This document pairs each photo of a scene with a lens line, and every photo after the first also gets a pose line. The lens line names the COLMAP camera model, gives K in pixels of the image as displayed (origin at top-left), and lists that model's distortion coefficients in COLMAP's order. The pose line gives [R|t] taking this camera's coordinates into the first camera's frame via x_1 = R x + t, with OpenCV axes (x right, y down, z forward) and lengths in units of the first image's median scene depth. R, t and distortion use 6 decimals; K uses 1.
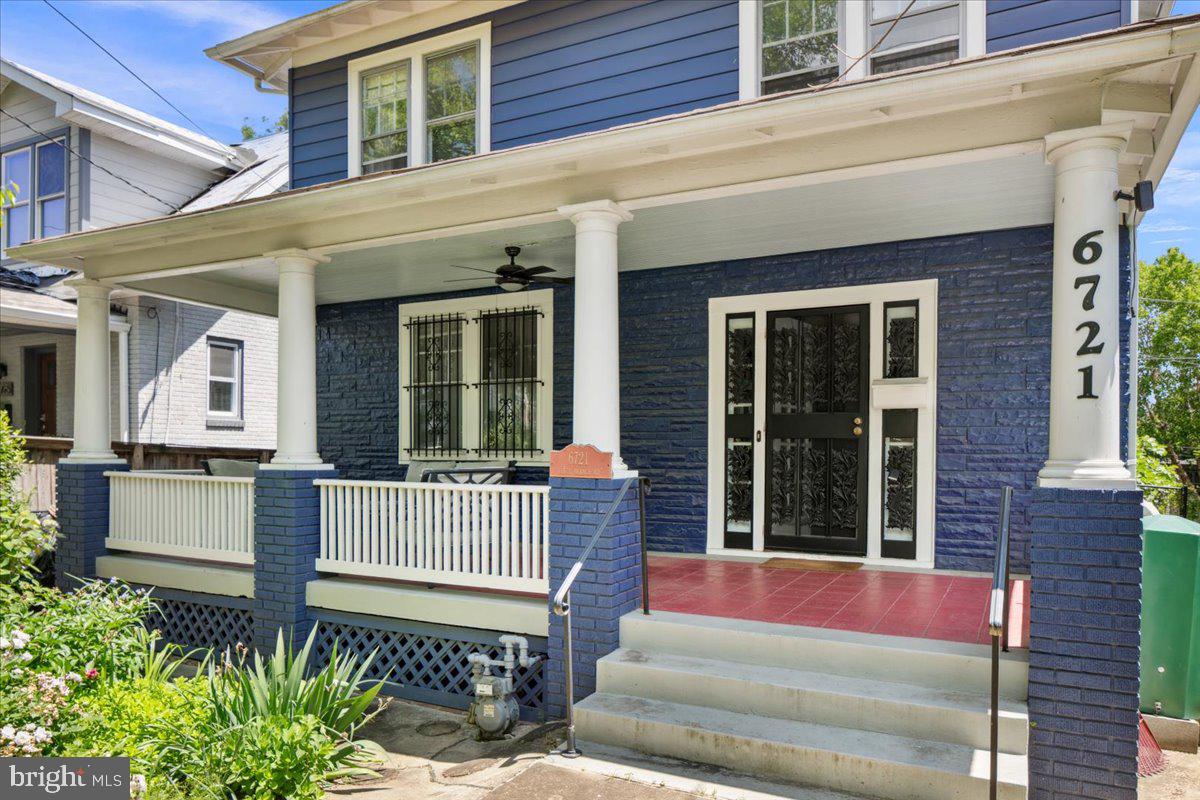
lens RADIAL K [[794.0, 0, 601.1], [0, 794.0, 446.5], [0, 0, 1]] dist [-0.001447, -0.000898]
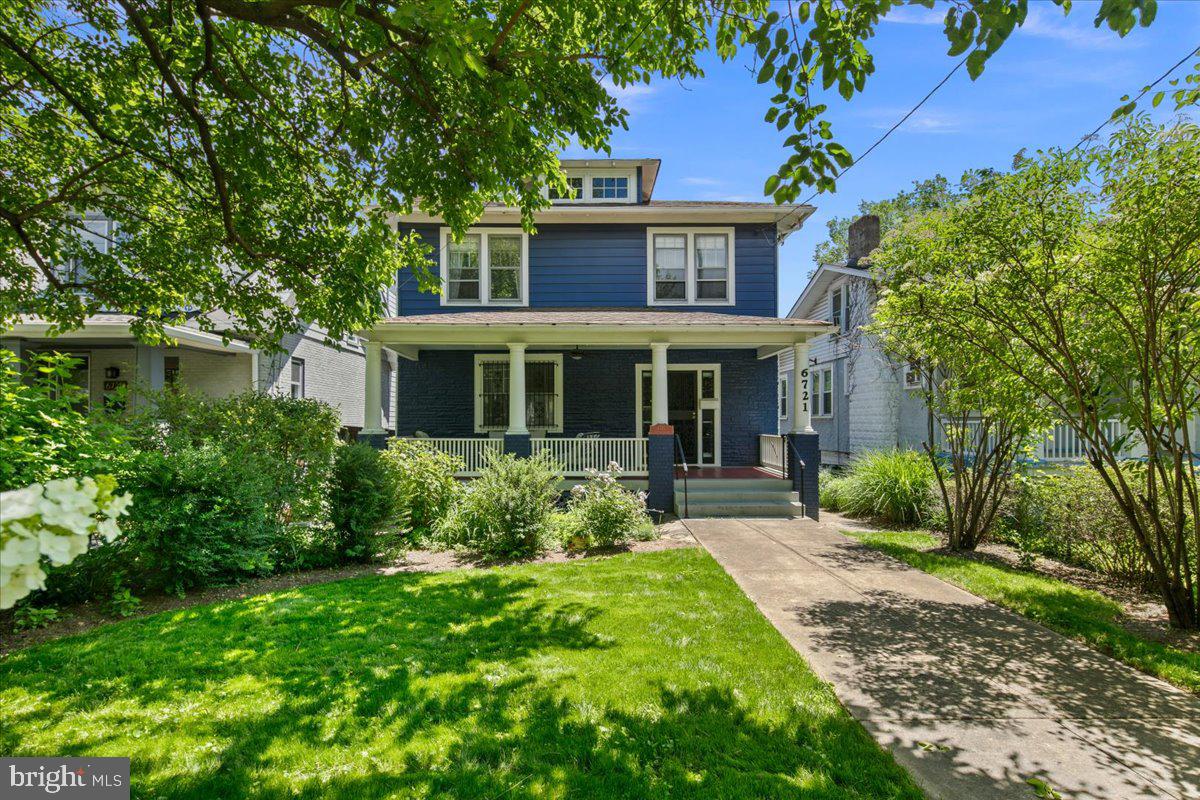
lens RADIAL K [[531.6, 0, 596.0], [0, 531.6, 406.4], [0, 0, 1]] dist [0.000874, -0.000179]
pose [[0.888450, 0.007221, 0.458917, -0.740226], [0.005226, 0.999652, -0.025847, -0.010614], [-0.458944, 0.025362, 0.888103, -0.421308]]
